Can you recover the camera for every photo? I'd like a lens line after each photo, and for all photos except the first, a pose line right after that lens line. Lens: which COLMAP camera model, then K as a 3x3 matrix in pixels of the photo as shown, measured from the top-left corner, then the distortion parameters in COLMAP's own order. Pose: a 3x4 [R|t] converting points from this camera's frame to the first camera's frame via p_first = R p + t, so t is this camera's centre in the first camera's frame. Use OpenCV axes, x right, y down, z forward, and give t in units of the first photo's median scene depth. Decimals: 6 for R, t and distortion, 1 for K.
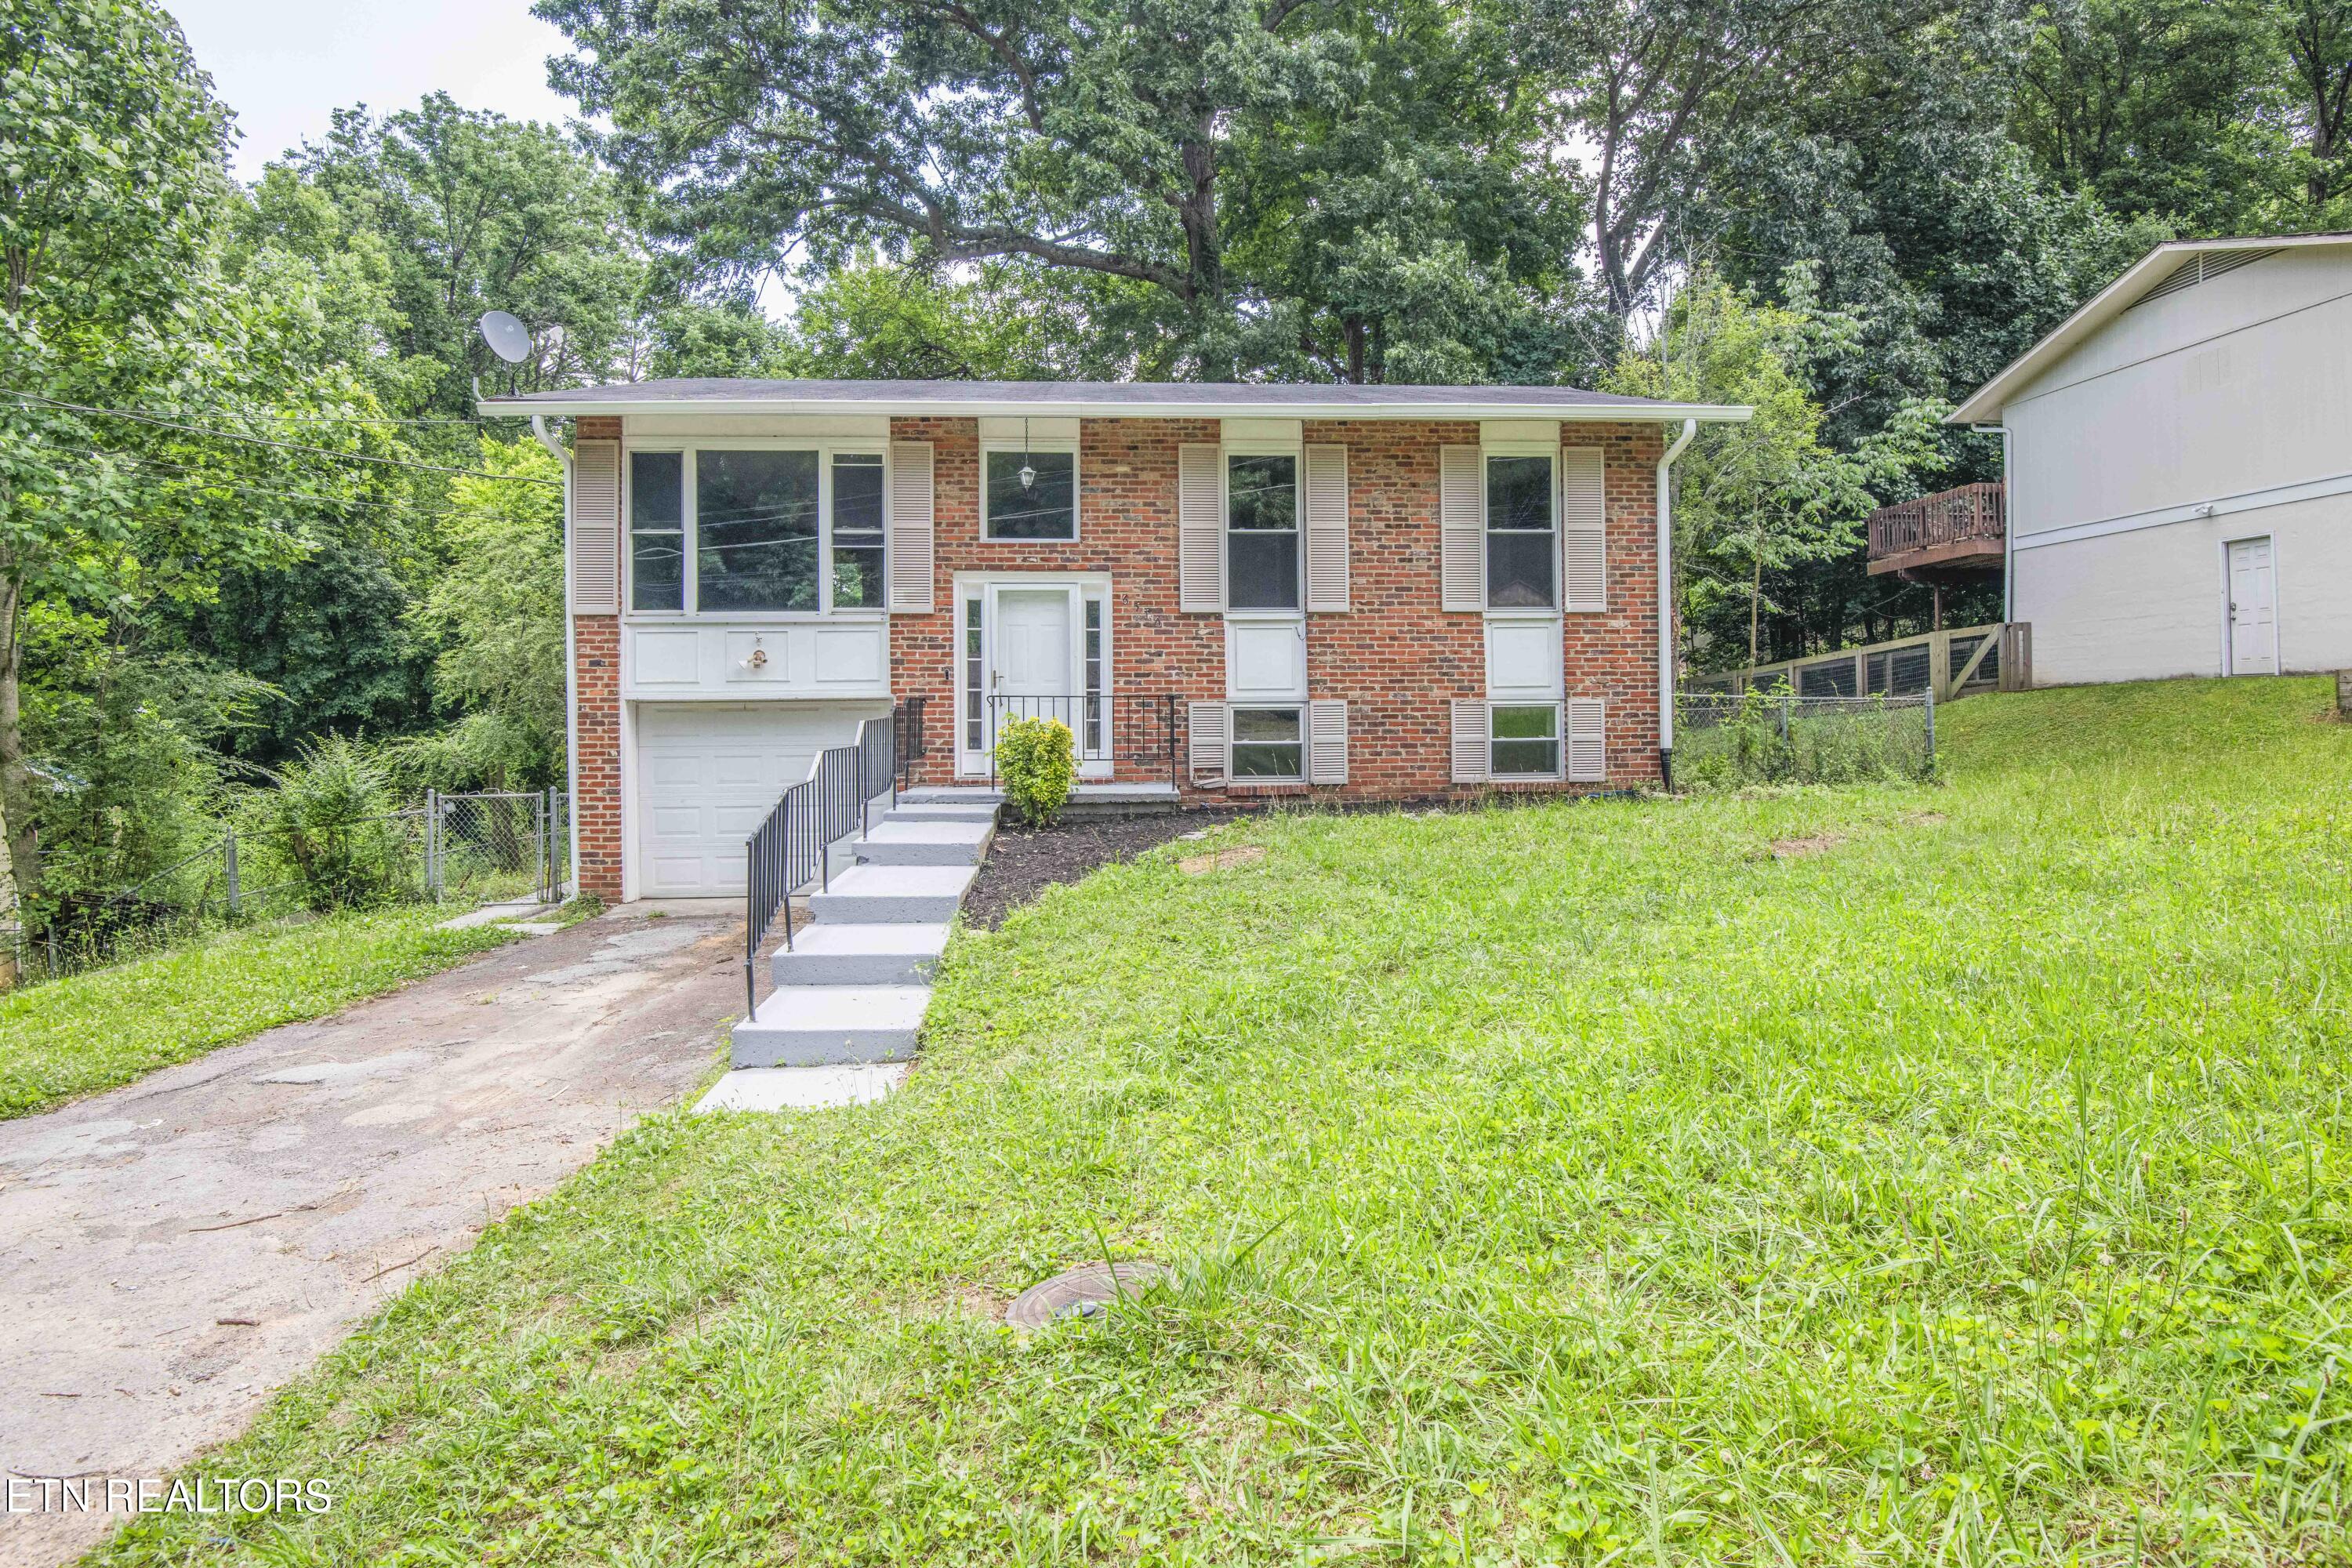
lens RADIAL K [[1174.9, 0, 1141.2], [0, 1174.9, 716.9], [0, 0, 1]] dist [-0.029071, -0.001749]
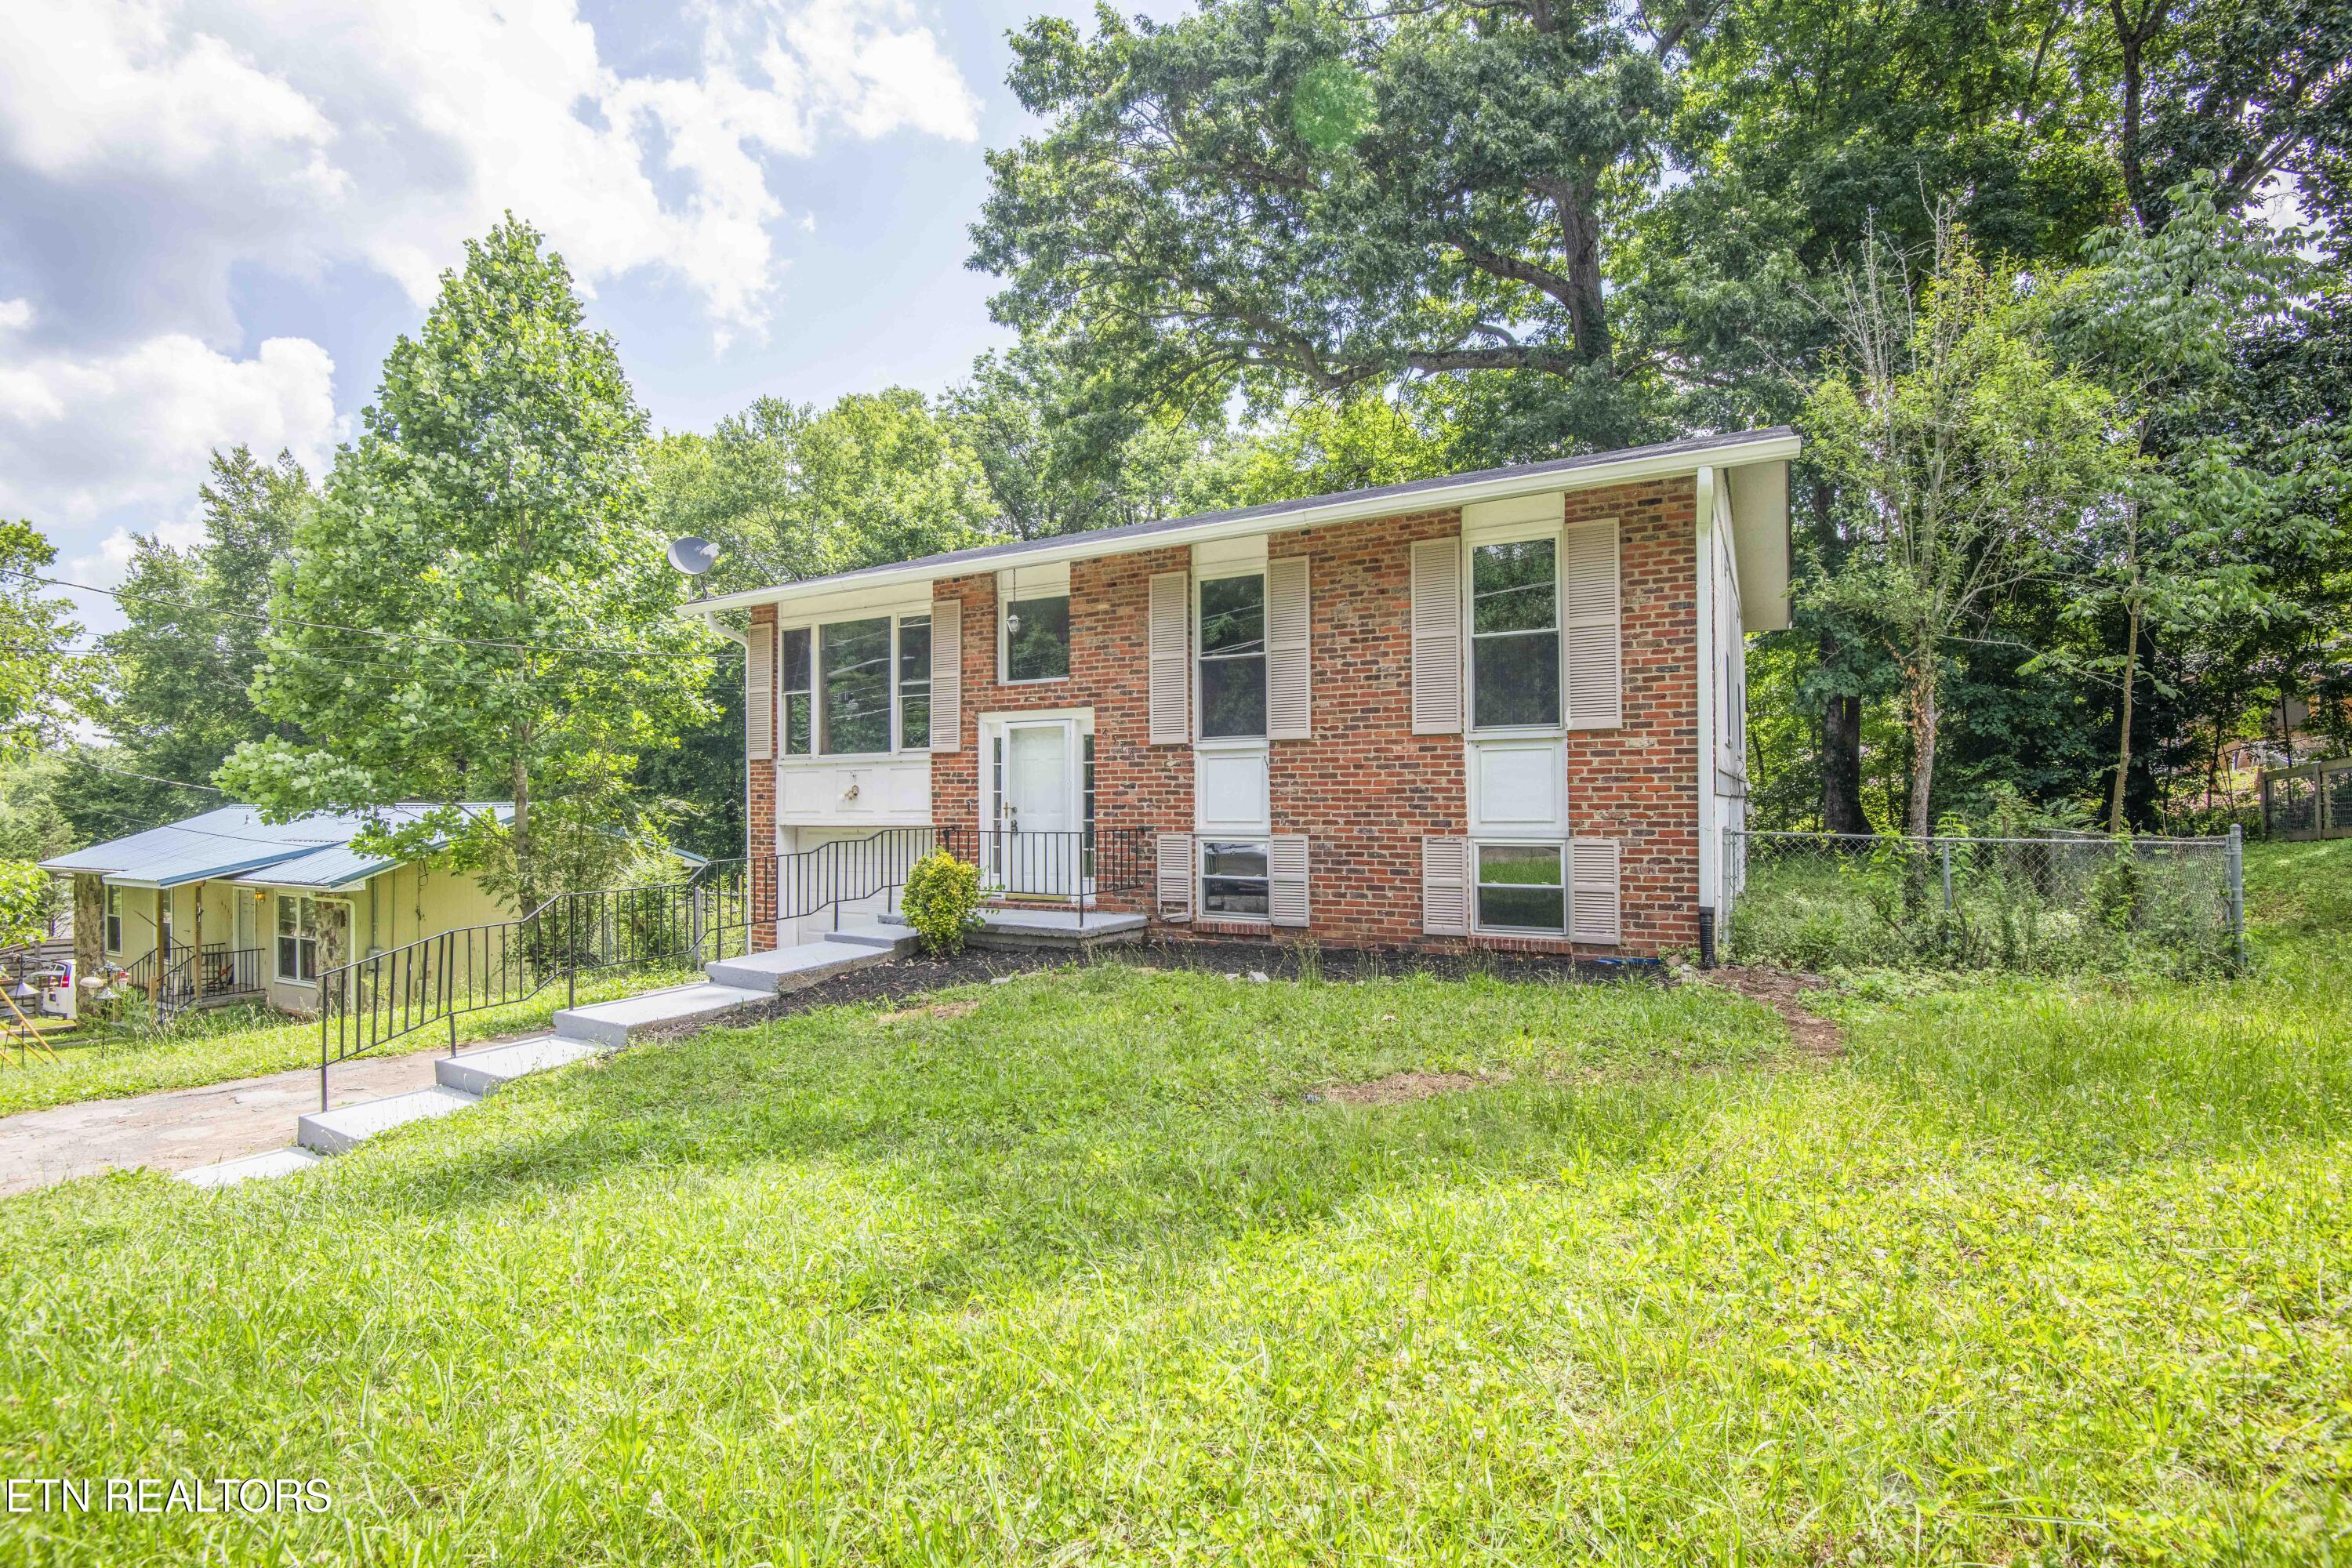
lens RADIAL K [[1092.7, 0, 1152.8], [0, 1092.7, 794.3], [0, 0, 1]] dist [-0.027165, -0.007530]
pose [[0.833277, -0.001808, -0.552852, 0.543867], [-0.004322, 0.999943, -0.009785, -0.037243], [0.552838, 0.010543, 0.833222, 0.225855]]
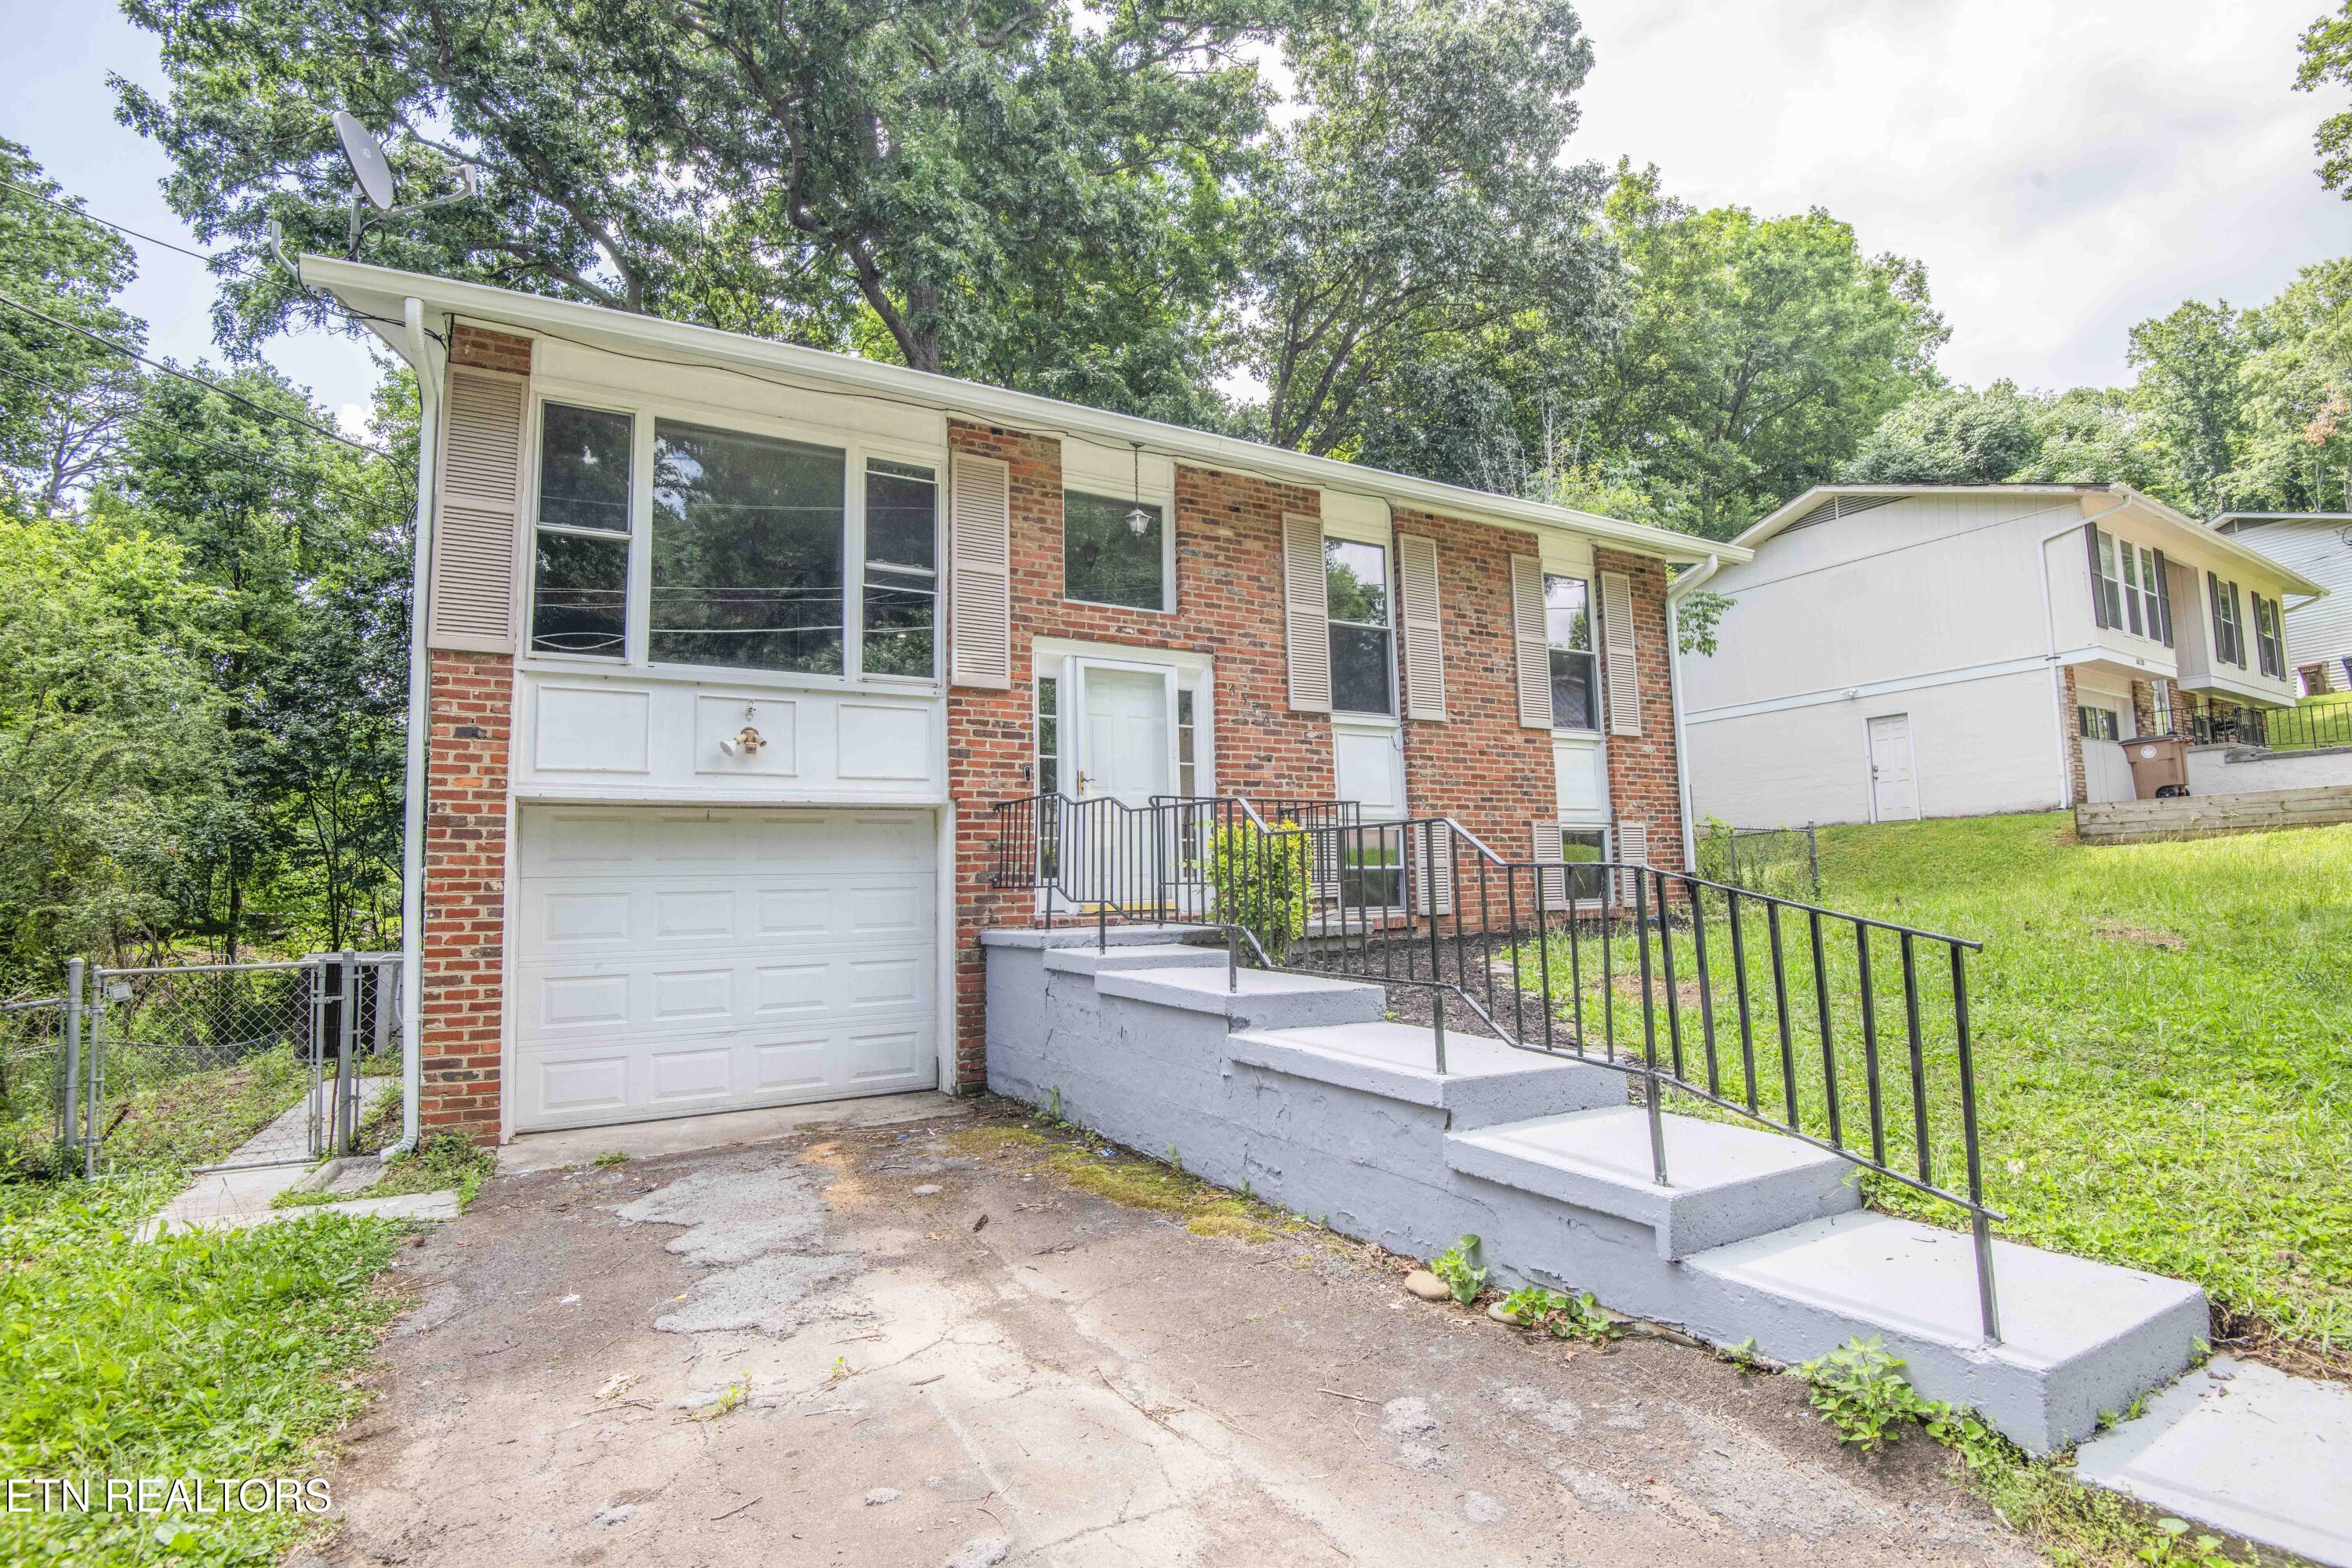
lens RADIAL K [[1092.7, 0, 1183.9], [0, 1092.7, 787.2], [0, 0, 1]] dist [-0.027165, -0.007530]
pose [[0.898430, 0.028652, 0.438181, -0.366478], [0.014309, 0.995429, -0.094428, 0.036531], [-0.438883, 0.091107, 0.893913, 0.345814]]
